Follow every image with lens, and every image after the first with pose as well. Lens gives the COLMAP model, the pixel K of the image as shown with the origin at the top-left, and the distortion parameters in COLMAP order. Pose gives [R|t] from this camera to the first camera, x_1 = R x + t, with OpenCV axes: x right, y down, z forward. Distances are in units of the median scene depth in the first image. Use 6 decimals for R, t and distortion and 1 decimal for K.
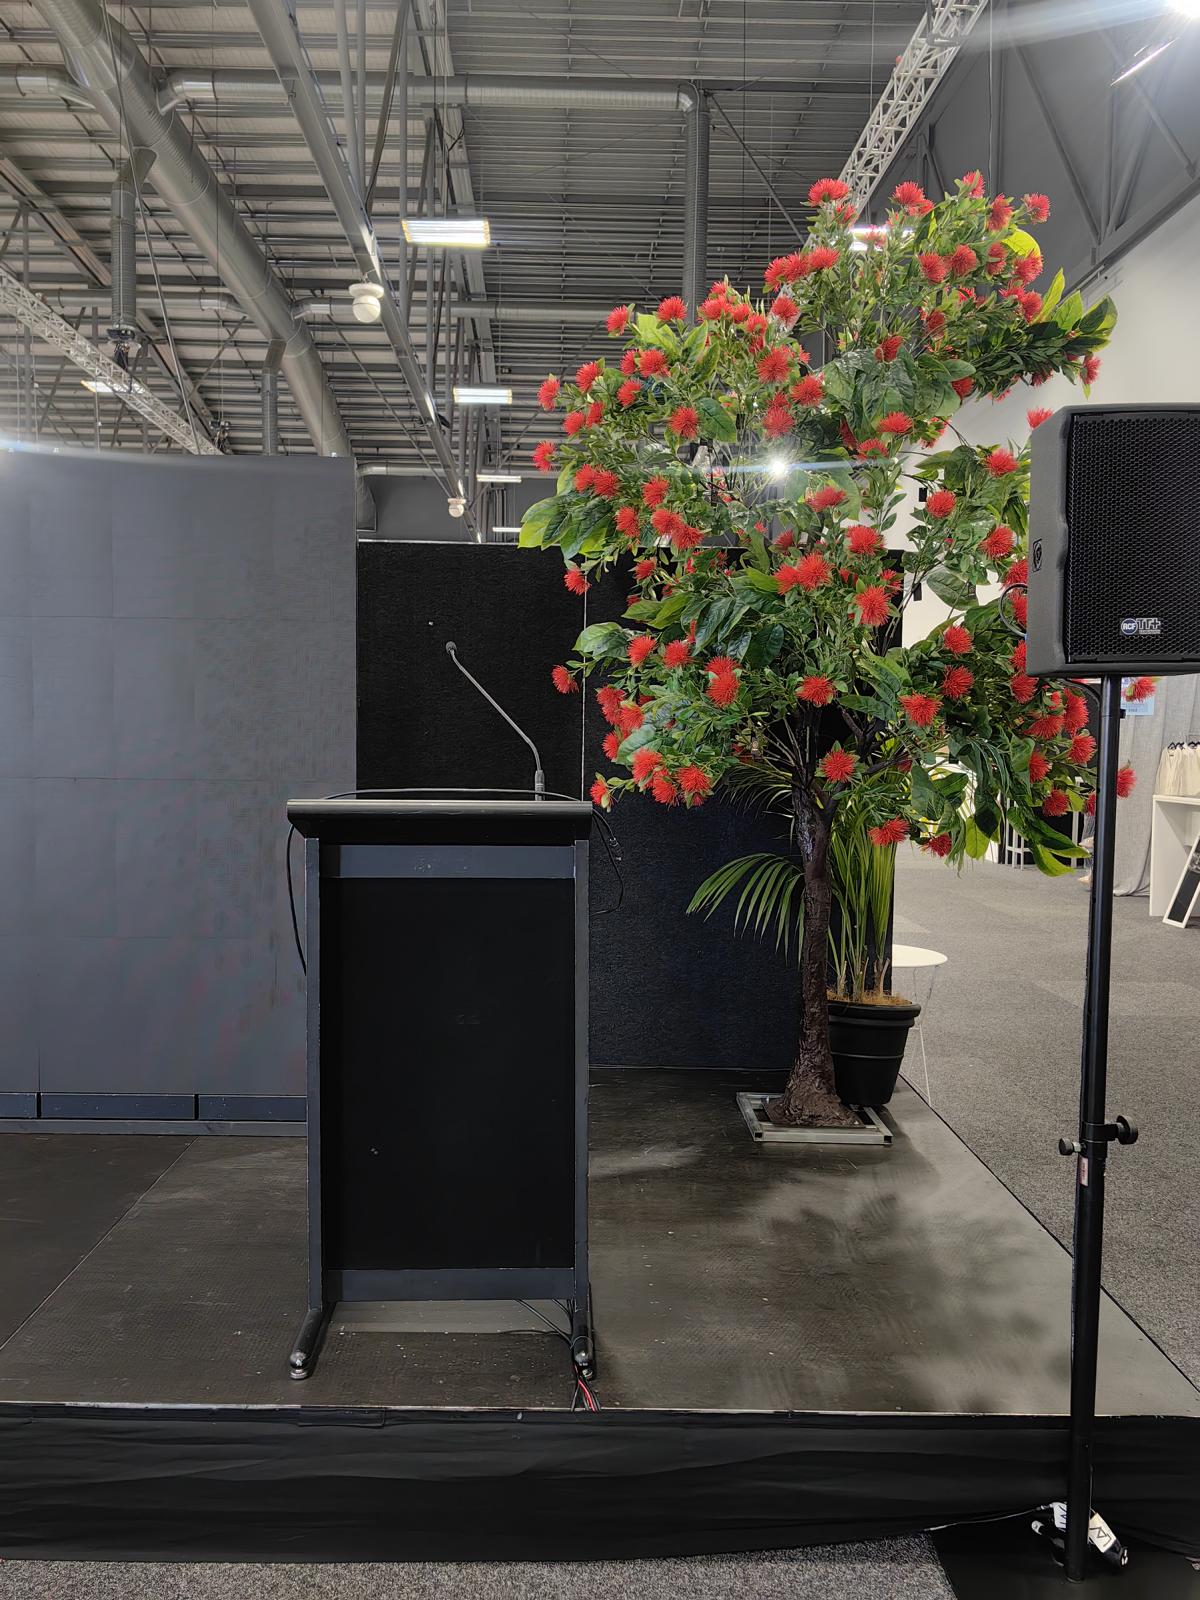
lens RADIAL K [[1257.0, 0, 600.0], [0, 1257.0, 800.0], [0, 0, 1]] dist [-0.004142, -0.014548]
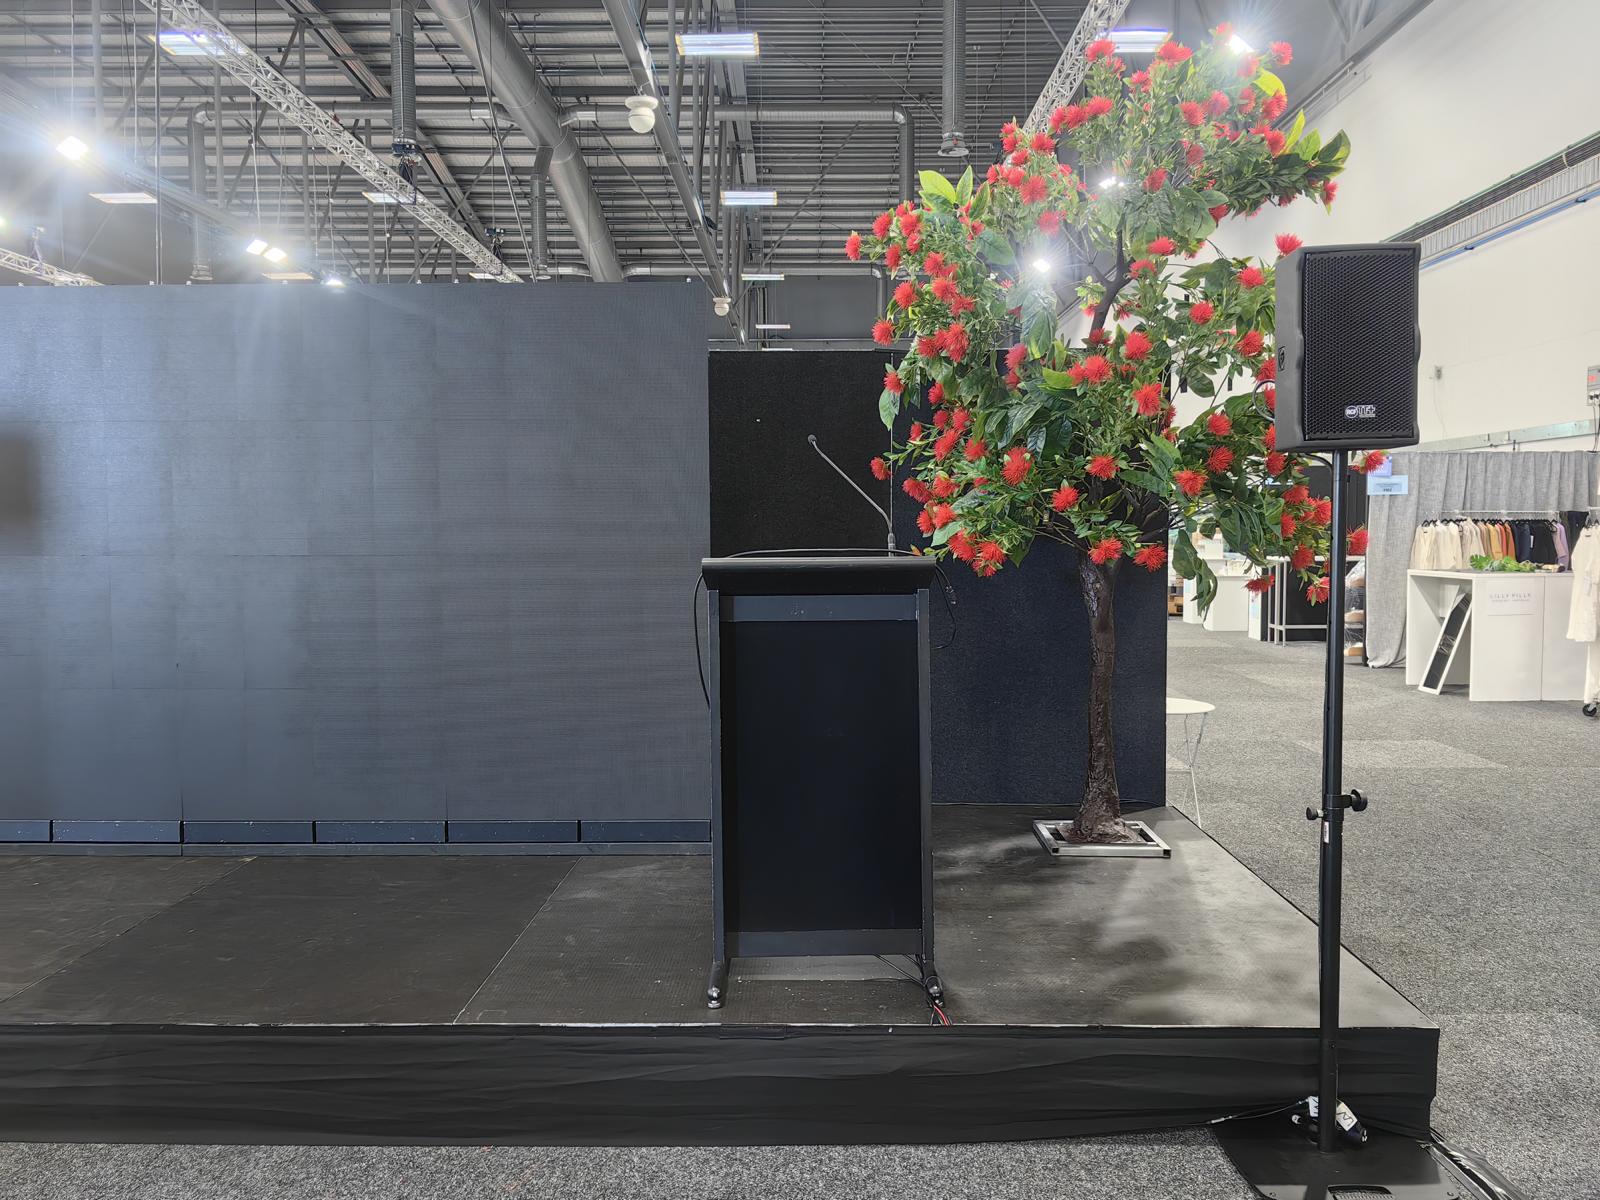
lens RADIAL K [[1257.0, 0, 831.5], [0, 1257.0, 582.7], [0, 0, 1]] dist [-0.004142, -0.014548]
pose [[0.999625, -0.015843, -0.022345, -0.052328], [0.015659, 0.999842, -0.008367, 0.023567], [0.022474, 0.008014, 0.999715, -0.176701]]
